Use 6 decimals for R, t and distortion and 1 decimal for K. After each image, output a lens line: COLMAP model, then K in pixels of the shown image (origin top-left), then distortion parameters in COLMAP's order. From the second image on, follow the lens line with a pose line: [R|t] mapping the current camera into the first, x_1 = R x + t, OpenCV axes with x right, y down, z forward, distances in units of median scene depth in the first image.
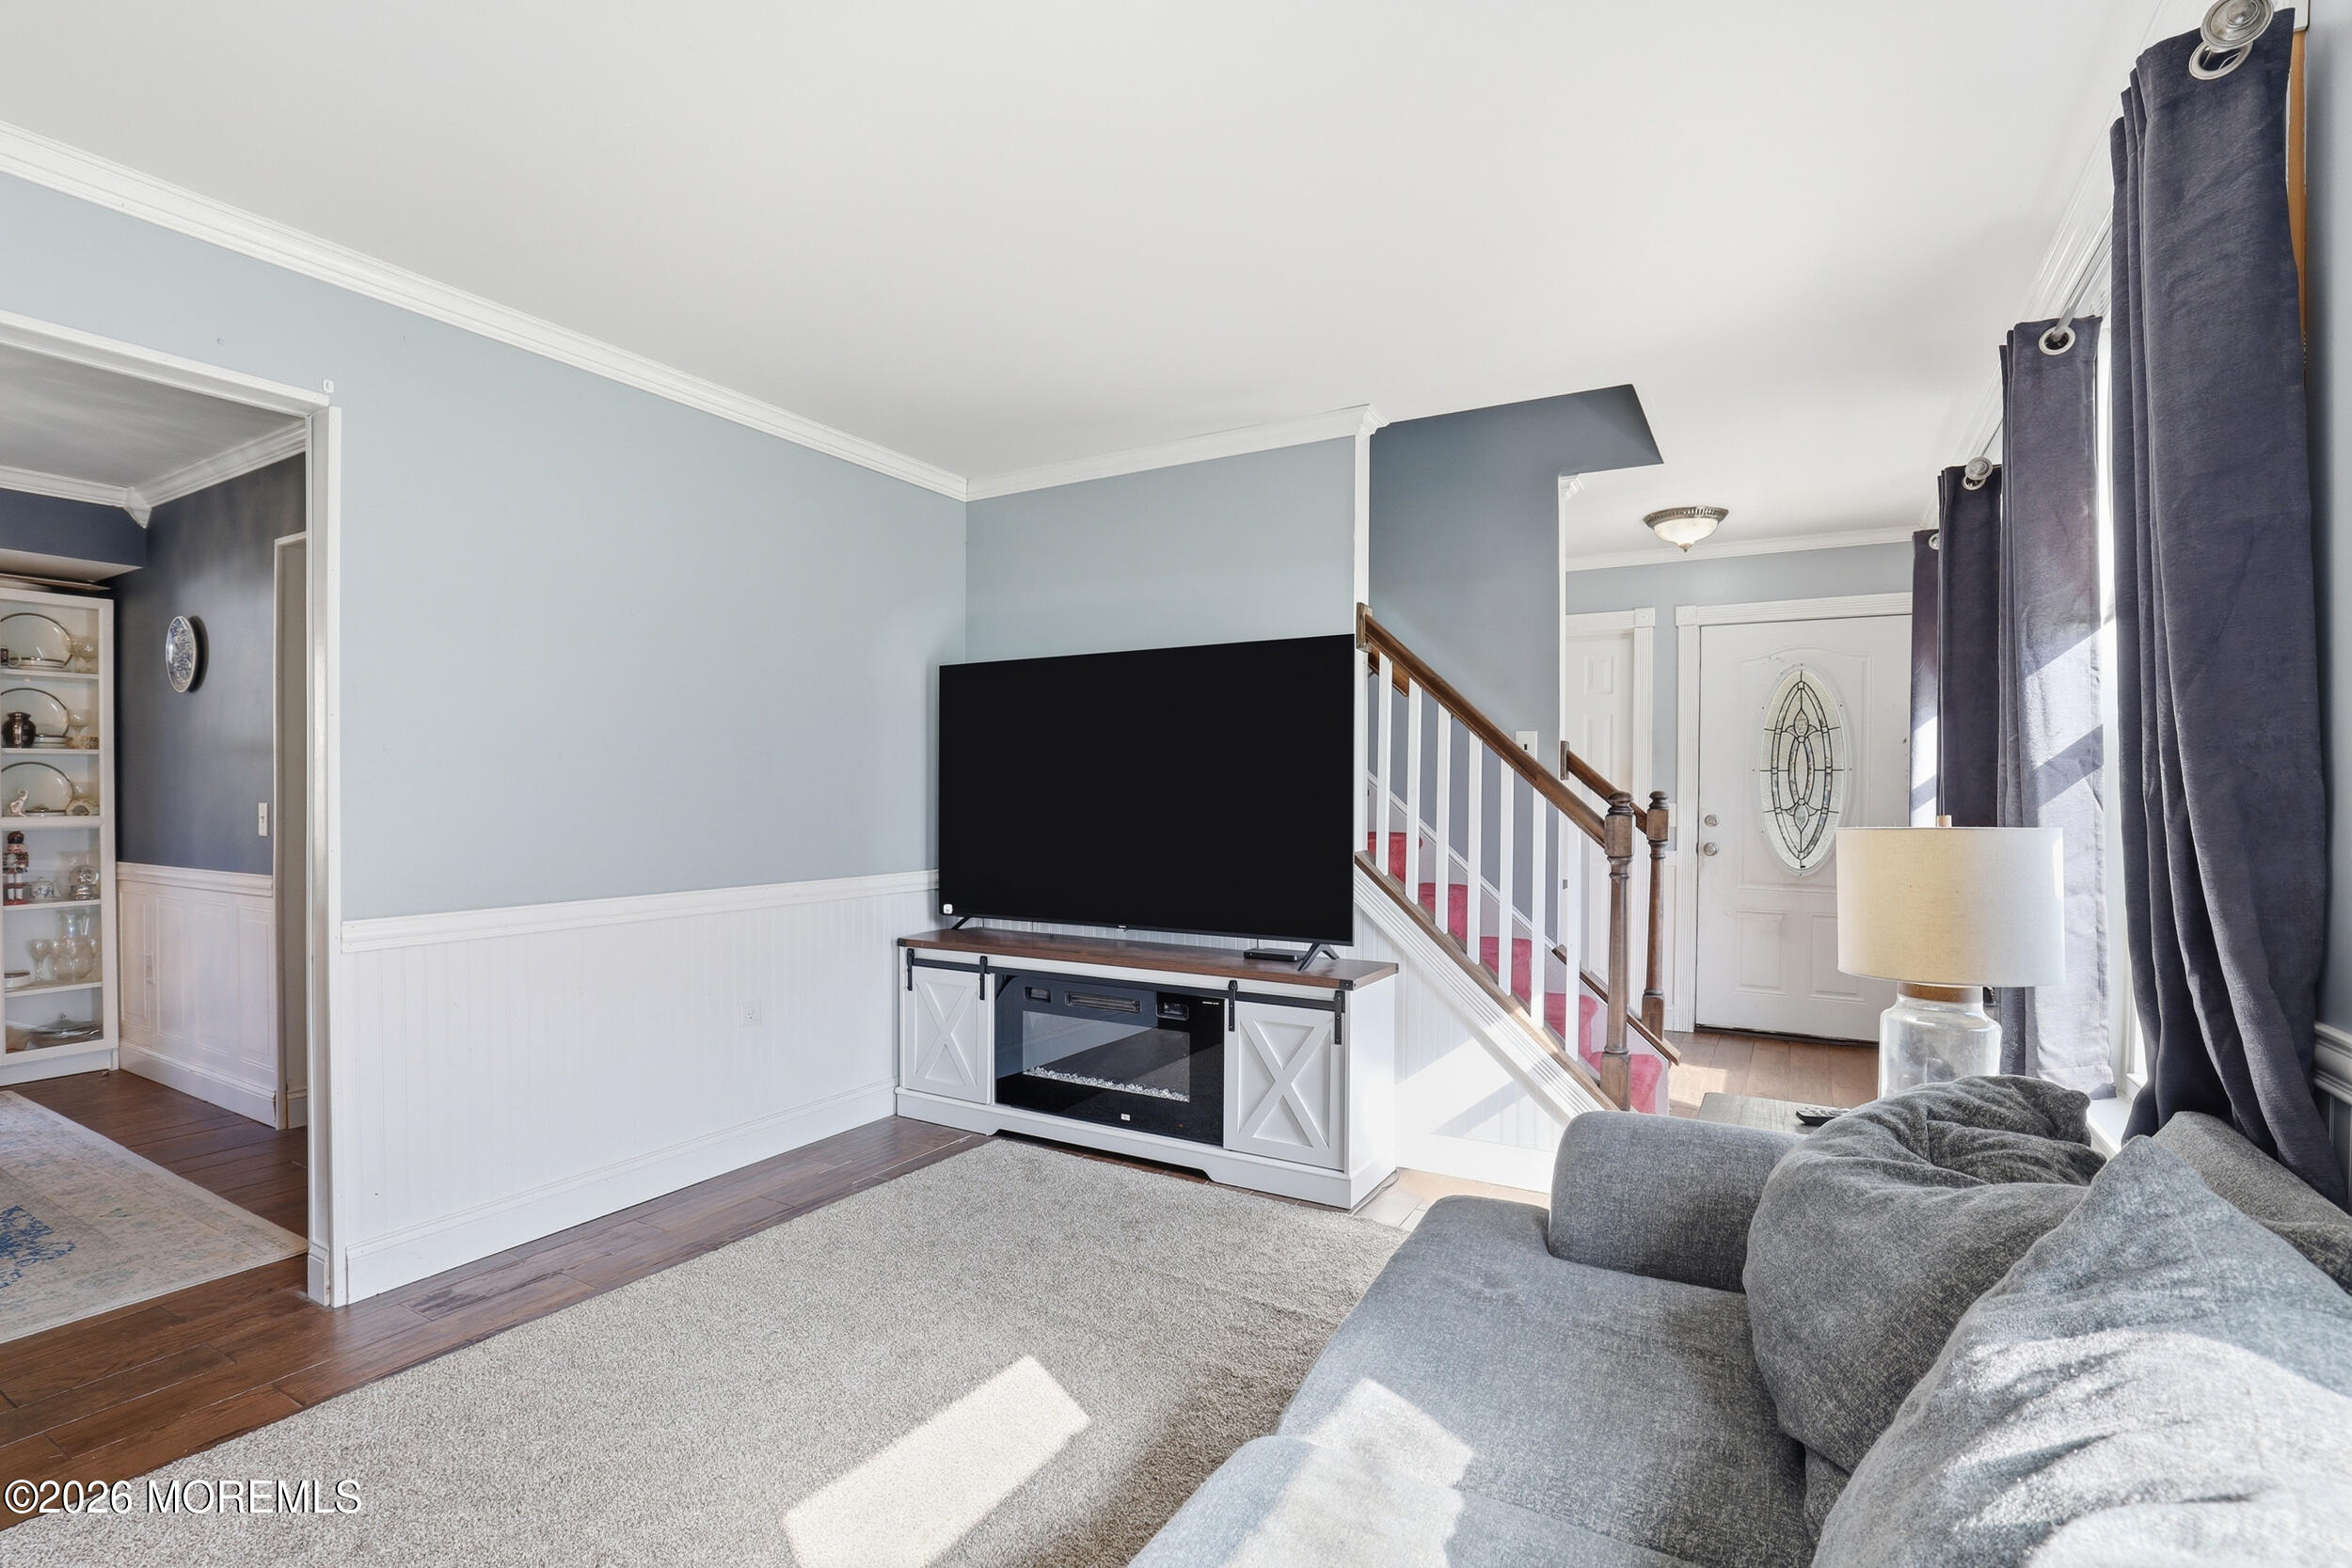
lens RADIAL K [[1087.4, 0, 1181.5], [0, 1087.4, 793.5], [0, 0, 1]] dist [-0.025872, 0.003103]
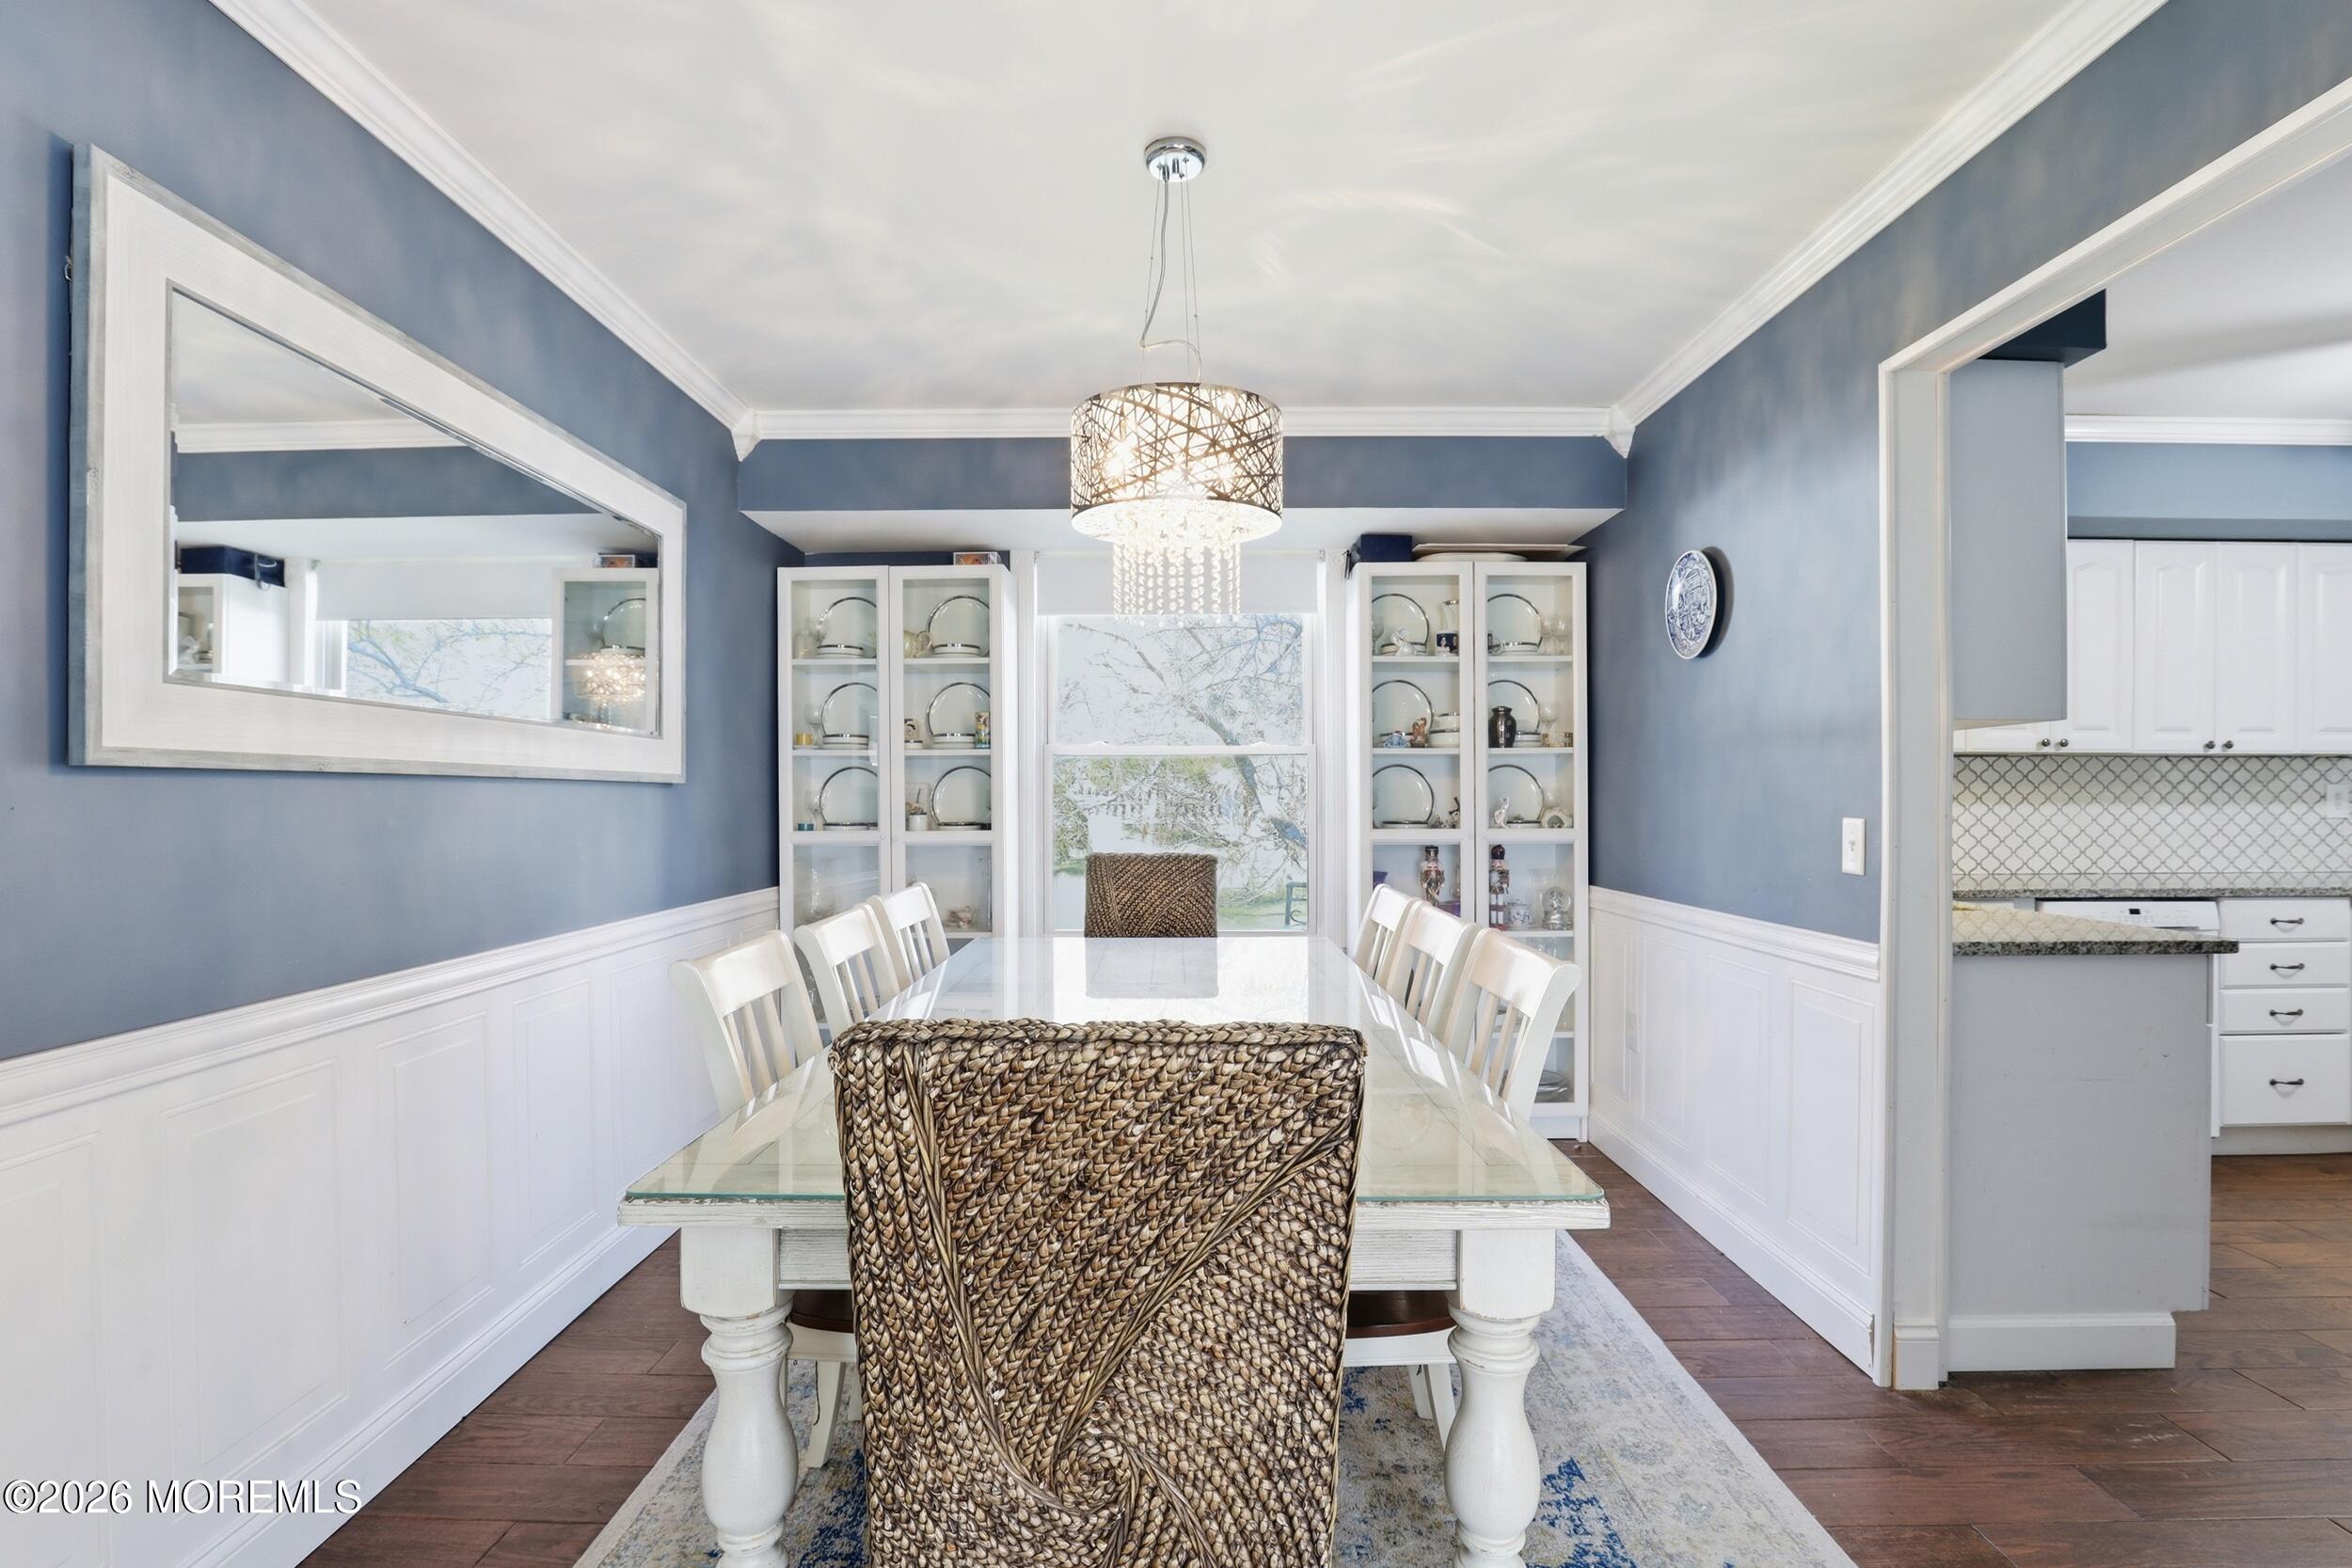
lens RADIAL K [[1087.4, 0, 1173.1], [0, 1087.4, 798.9], [0, 0, 1]] dist [-0.025872, 0.003103]
pose [[0.496248, 0.000557, -0.868181, -0.465223], [-0.002308, 0.999997, -0.000677, -0.000622], [0.868178, 0.002340, 0.496248, 0.331643]]
